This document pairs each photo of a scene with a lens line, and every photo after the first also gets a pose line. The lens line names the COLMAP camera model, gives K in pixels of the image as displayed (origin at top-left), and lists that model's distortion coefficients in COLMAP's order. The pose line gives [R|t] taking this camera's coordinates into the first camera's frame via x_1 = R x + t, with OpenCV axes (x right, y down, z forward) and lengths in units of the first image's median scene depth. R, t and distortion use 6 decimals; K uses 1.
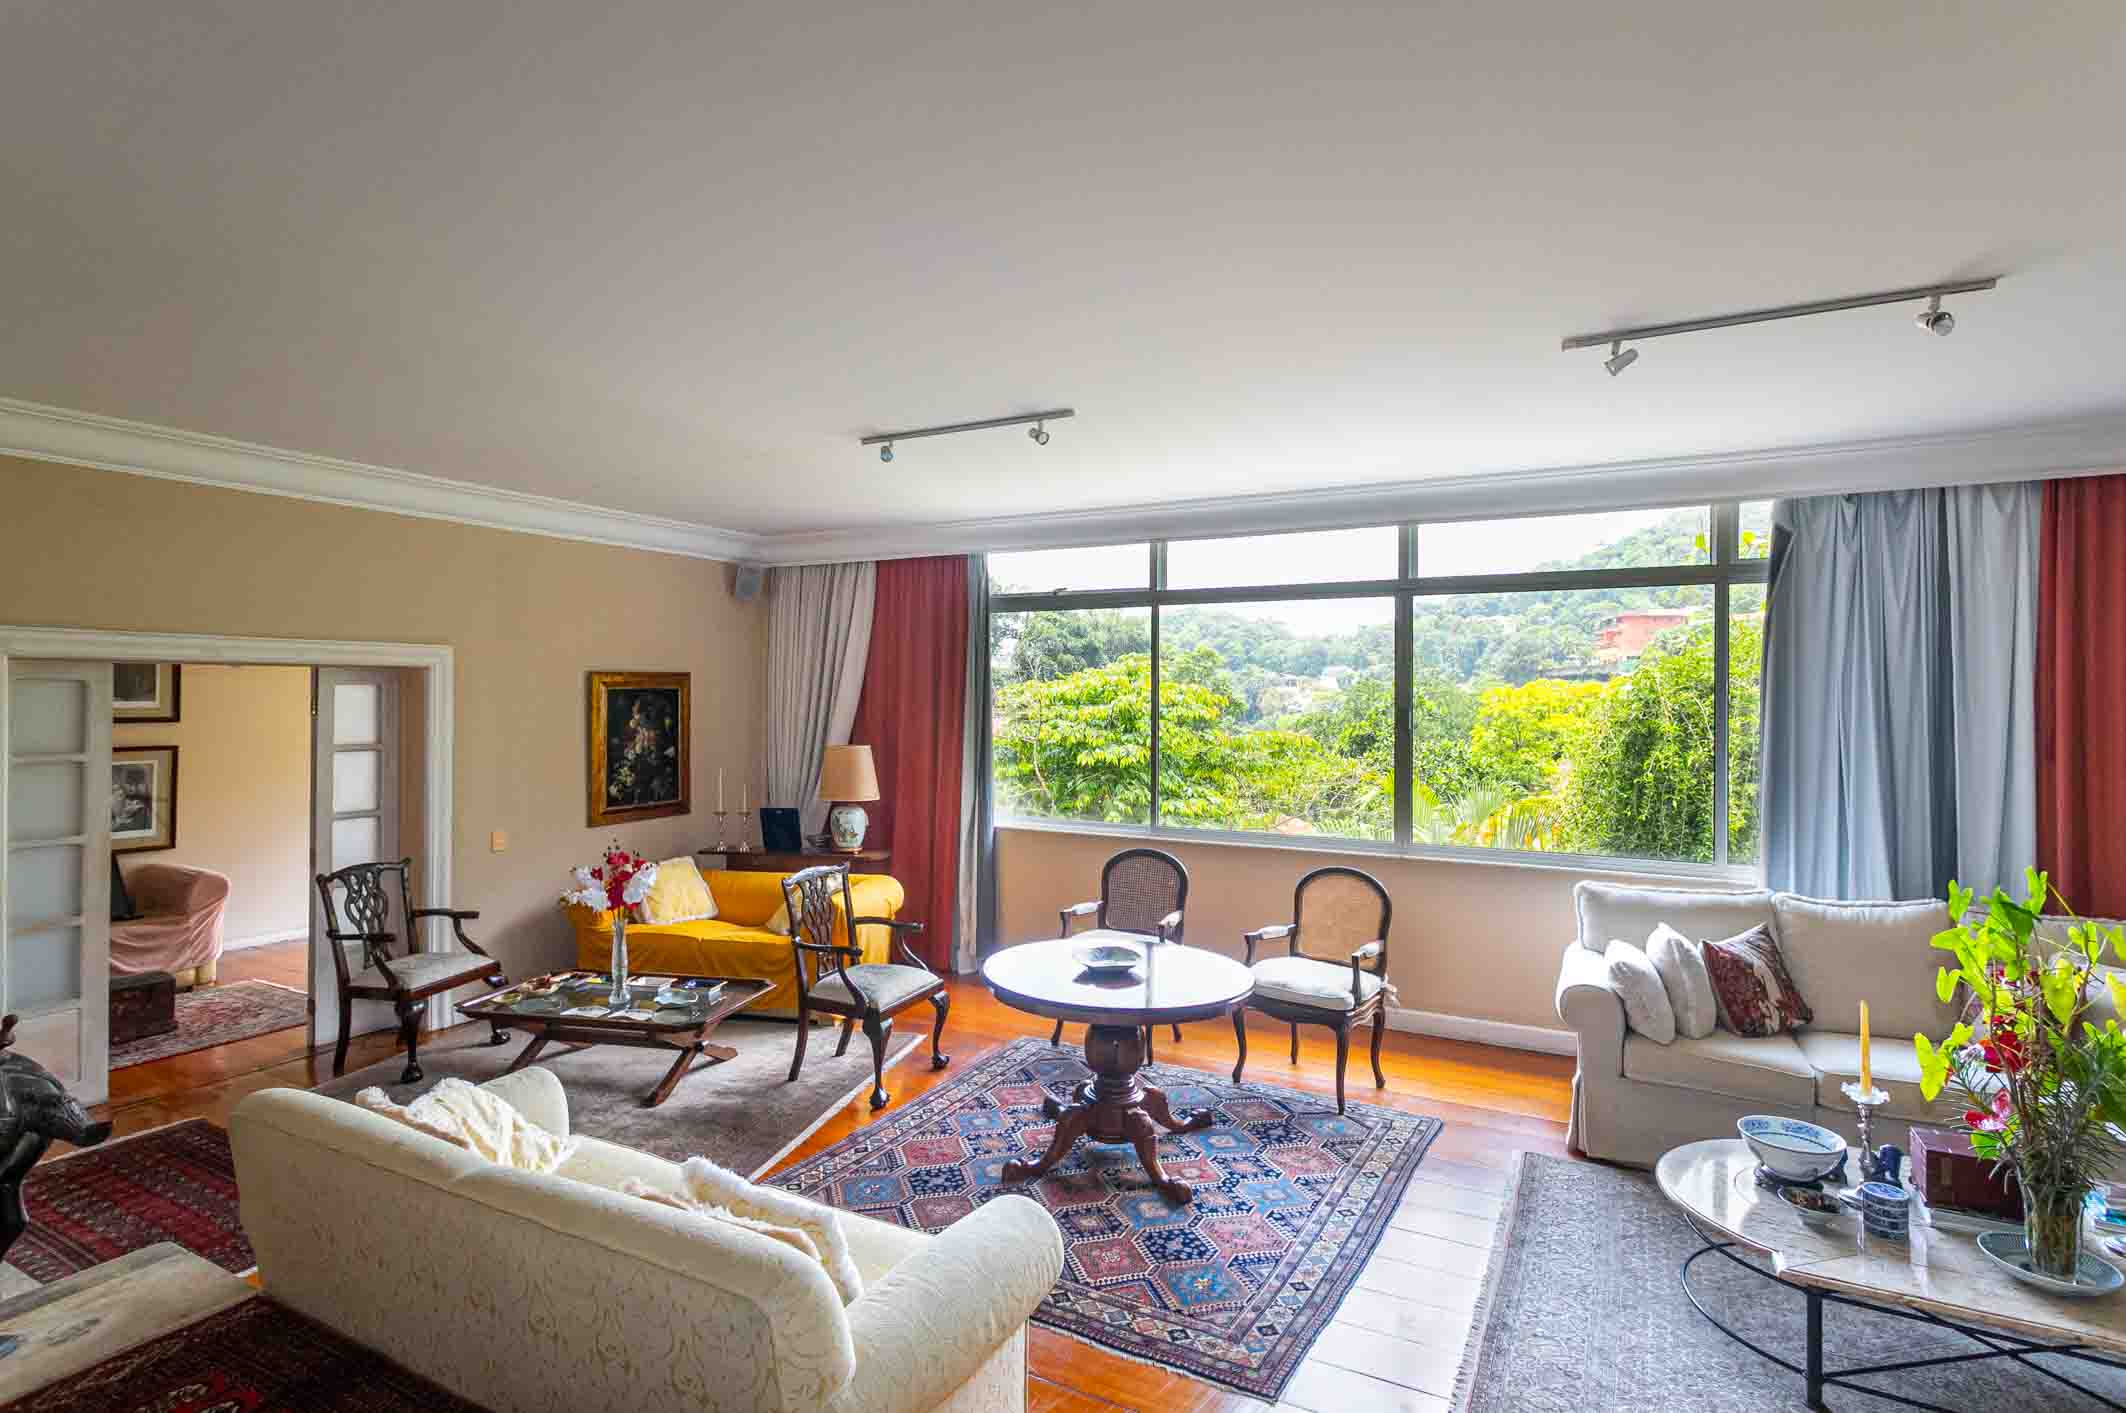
lens RADIAL K [[1030.9, 0, 1077.4], [0, 1030.9, 695.1], [0, 0, 1]] dist [0.000411, 0.000692]
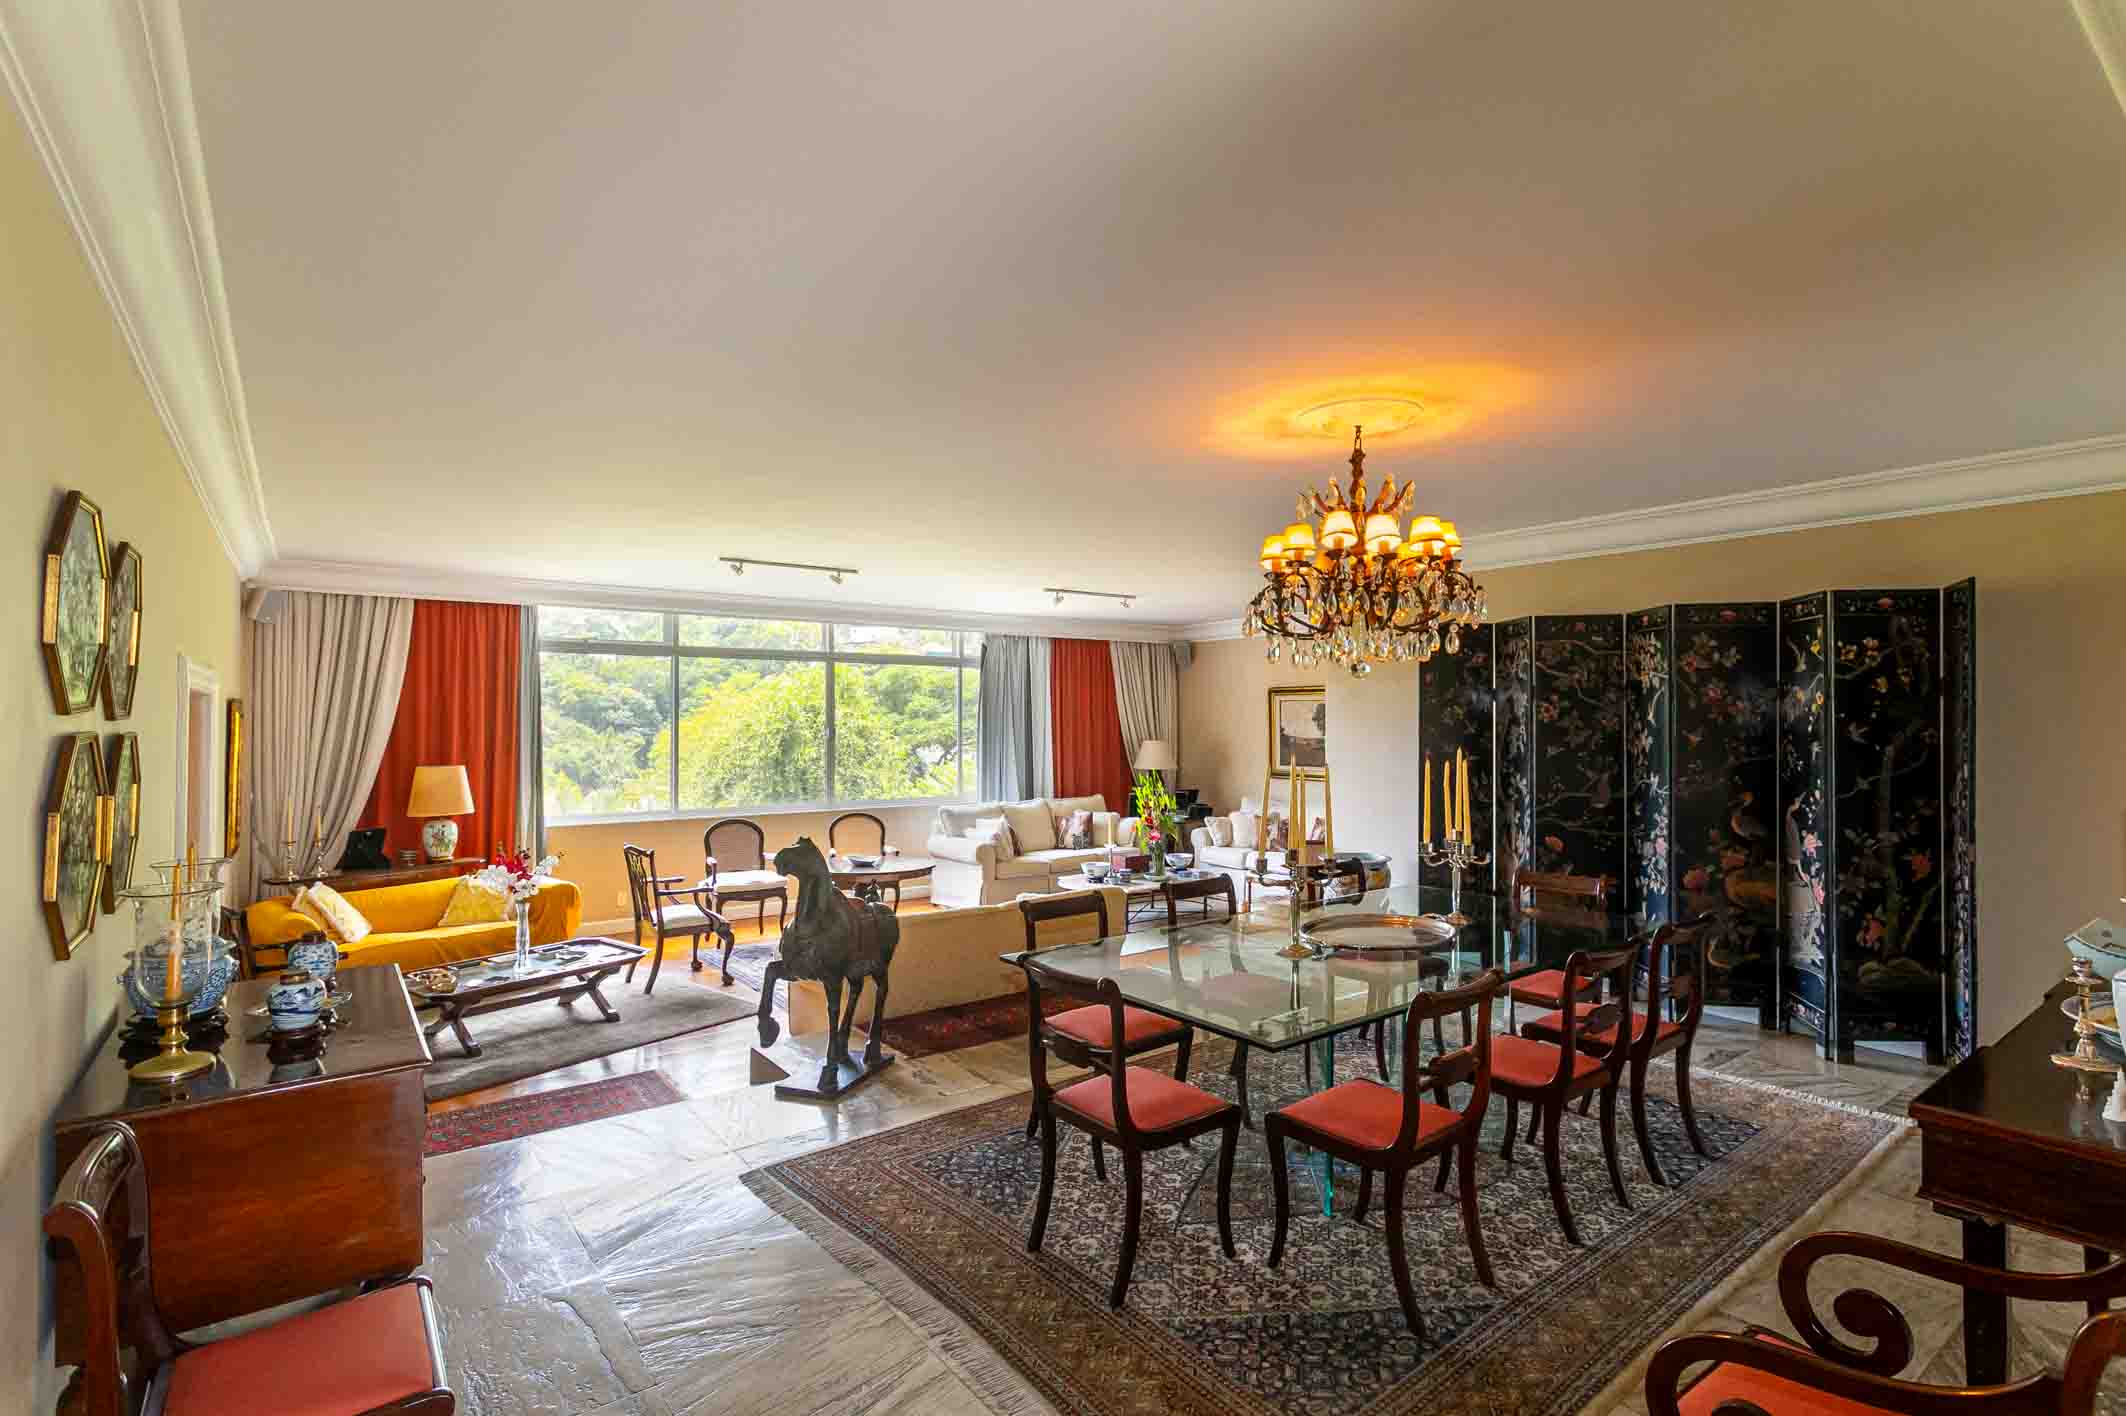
lens RADIAL K [[1008.2, 0, 1063.0], [0, 1008.2, 708.0], [0, 0, 1]] dist [-0.001489, 0.000429]
pose [[0.434652, 0.005619, 0.900581, -1.194419], [-0.002231, 0.999984, -0.005162, -0.011923], [-0.900596, 0.000235, 0.434657, -0.115477]]
